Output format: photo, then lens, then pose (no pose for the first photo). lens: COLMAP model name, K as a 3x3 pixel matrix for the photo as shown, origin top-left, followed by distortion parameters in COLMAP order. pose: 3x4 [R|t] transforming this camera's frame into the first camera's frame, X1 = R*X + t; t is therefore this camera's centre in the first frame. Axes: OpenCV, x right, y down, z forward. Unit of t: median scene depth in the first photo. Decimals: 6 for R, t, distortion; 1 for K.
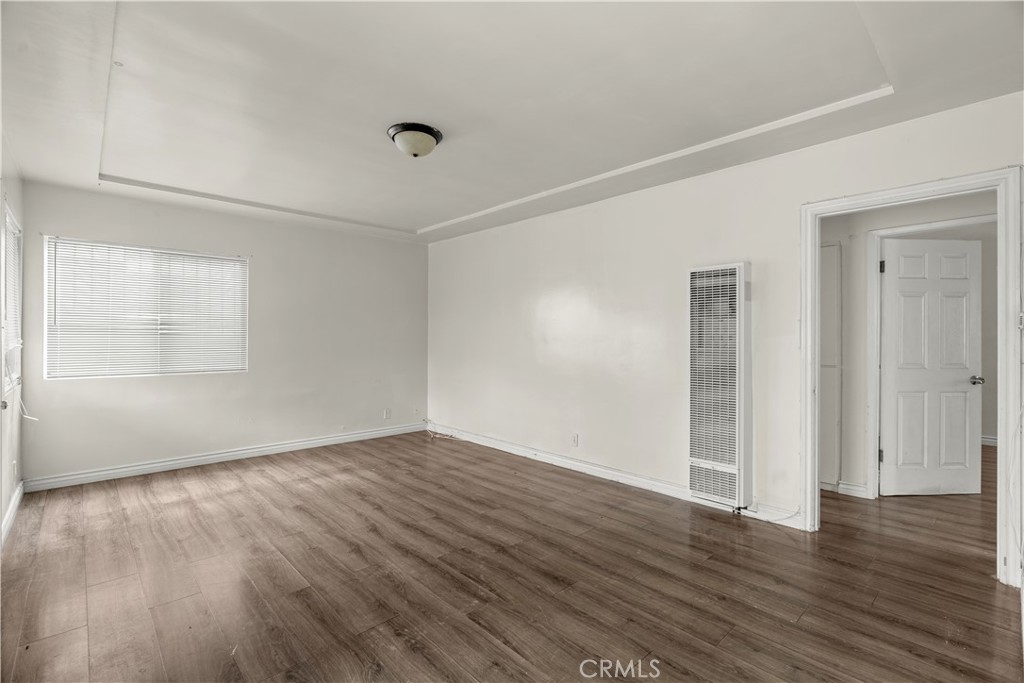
lens RADIAL K [[465.1, 0, 512.5], [0, 465.1, 338.0], [0, 0, 1]] dist [-0.010451, 0.003681]
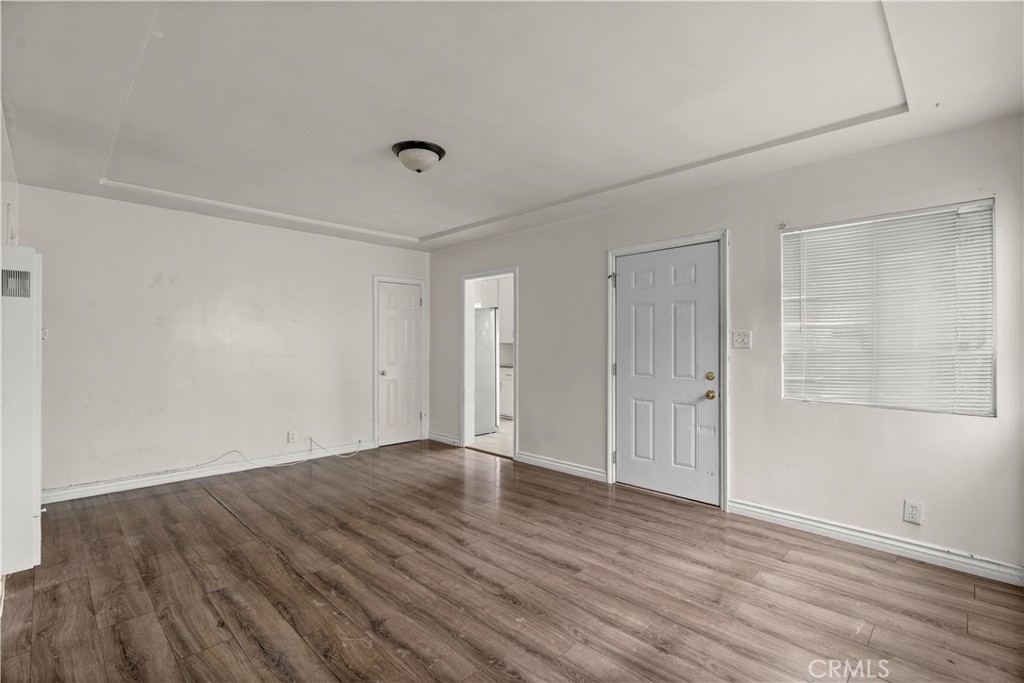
lens RADIAL K [[465.1, 0, 511.5], [0, 465.1, 343.0], [0, 0, 1]] dist [-0.010451, 0.003681]
pose [[-0.999411, -0.004817, -0.033982, -0.349287], [-0.004812, 0.999988, -0.000202, -0.009177], [0.033982, -0.000038, -0.999422, 1.866275]]
